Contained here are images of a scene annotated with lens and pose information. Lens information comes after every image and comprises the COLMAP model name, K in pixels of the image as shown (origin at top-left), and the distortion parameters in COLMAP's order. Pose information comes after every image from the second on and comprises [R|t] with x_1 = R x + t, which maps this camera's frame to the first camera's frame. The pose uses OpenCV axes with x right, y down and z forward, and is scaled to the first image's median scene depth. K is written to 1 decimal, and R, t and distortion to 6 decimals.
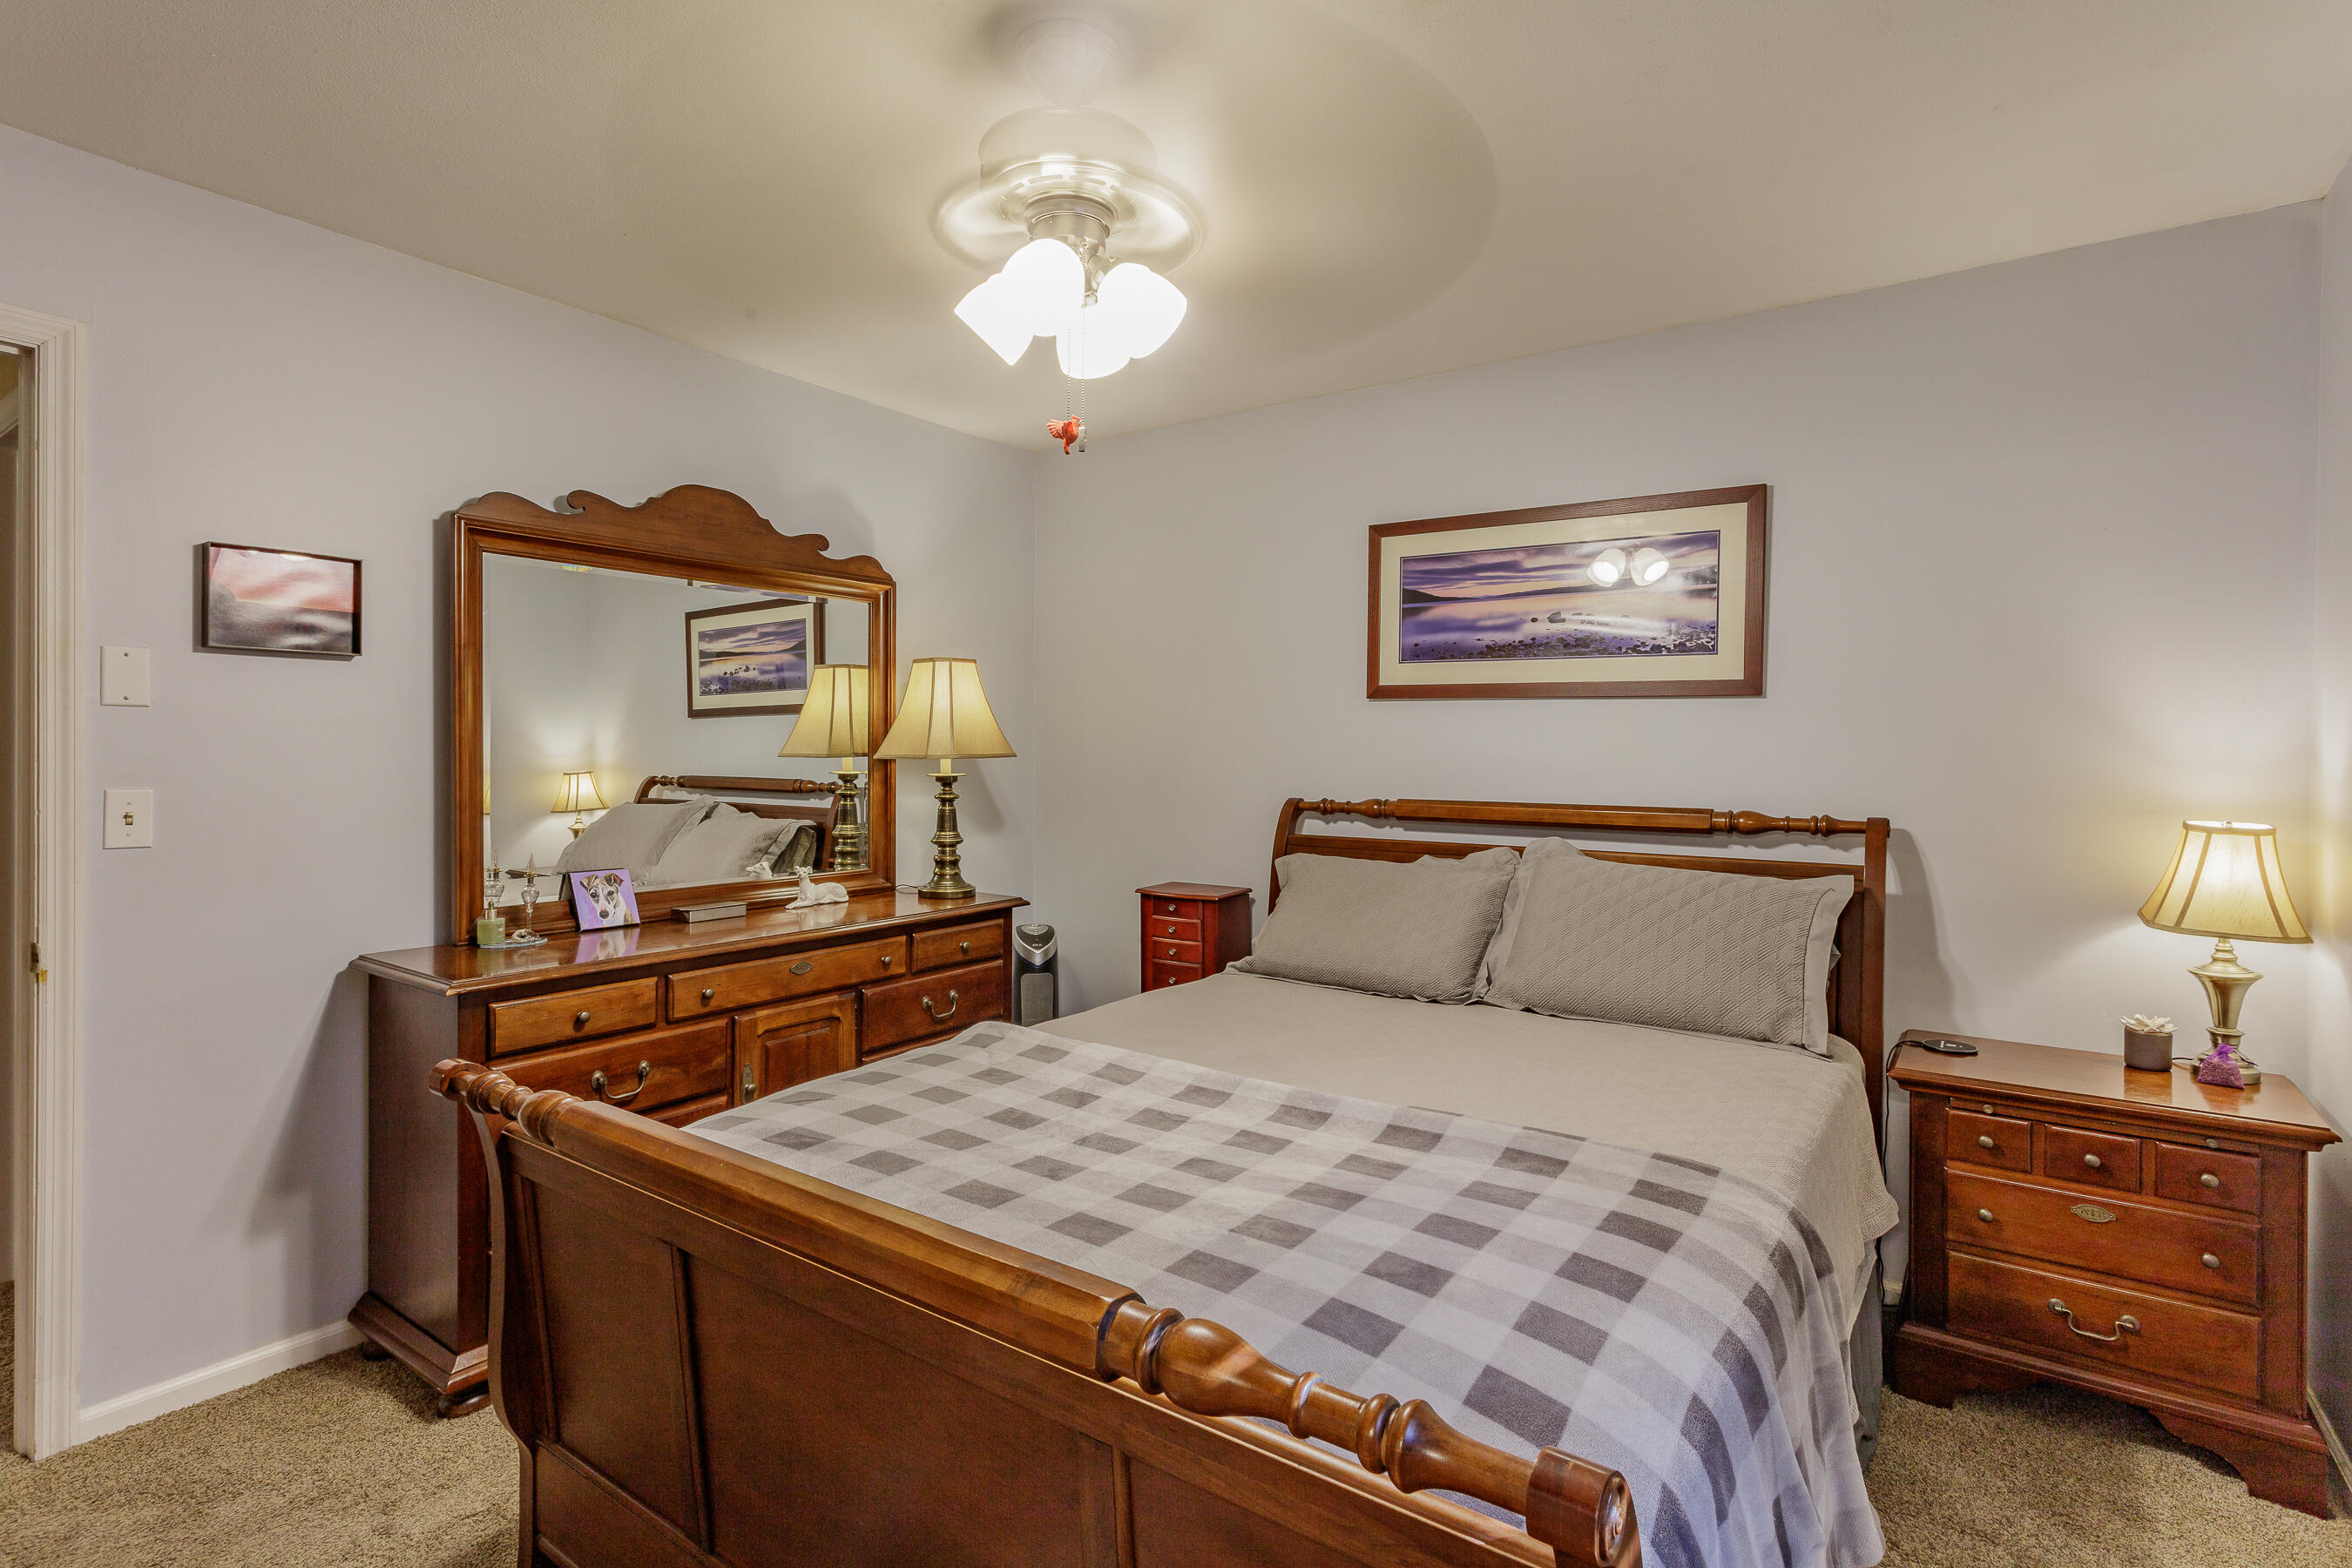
lens RADIAL K [[1108.9, 0, 1169.7], [0, 1108.9, 767.7], [0, 0, 1]] dist [-0.000918, 0.000340]
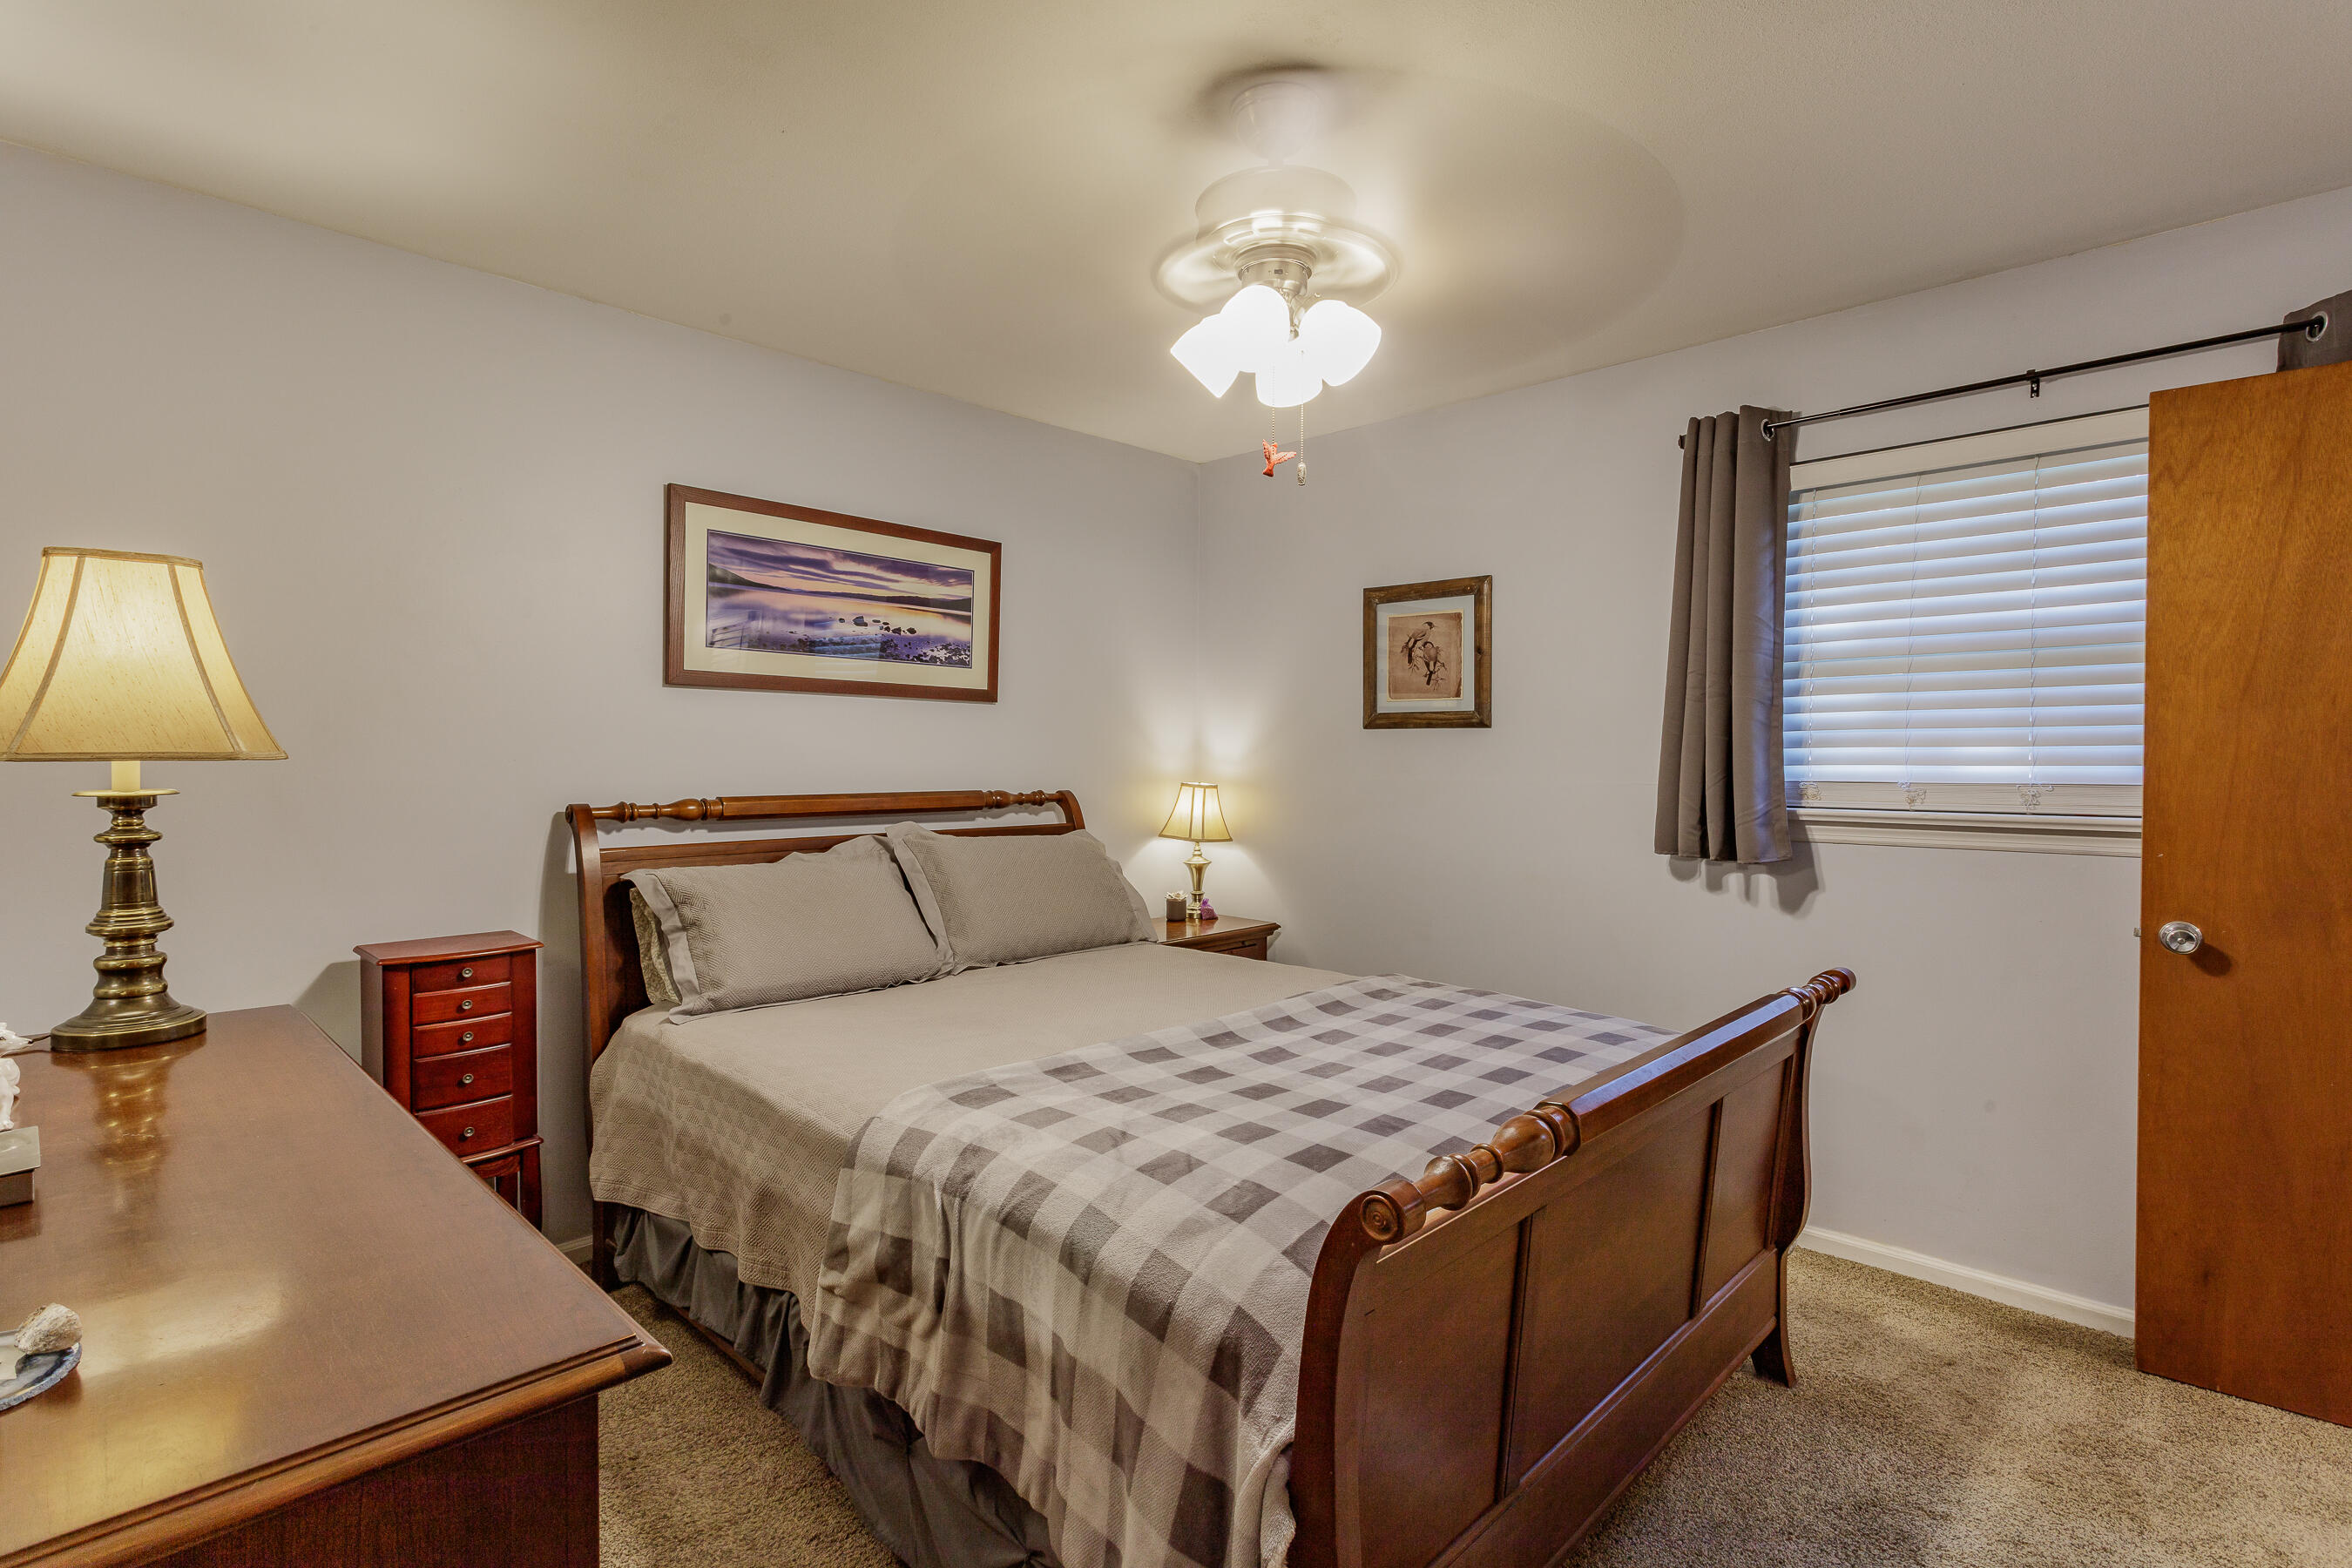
lens RADIAL K [[1133.8, 0, 1176.0], [0, 1133.8, 784.0], [0, 0, 1]] dist [0.001720, 0.000509]
pose [[0.162734, -0.035107, 0.986045, -0.690546], [0.012183, 0.999362, 0.033570, -0.009771], [-0.986595, 0.006550, 0.163057, 0.510482]]
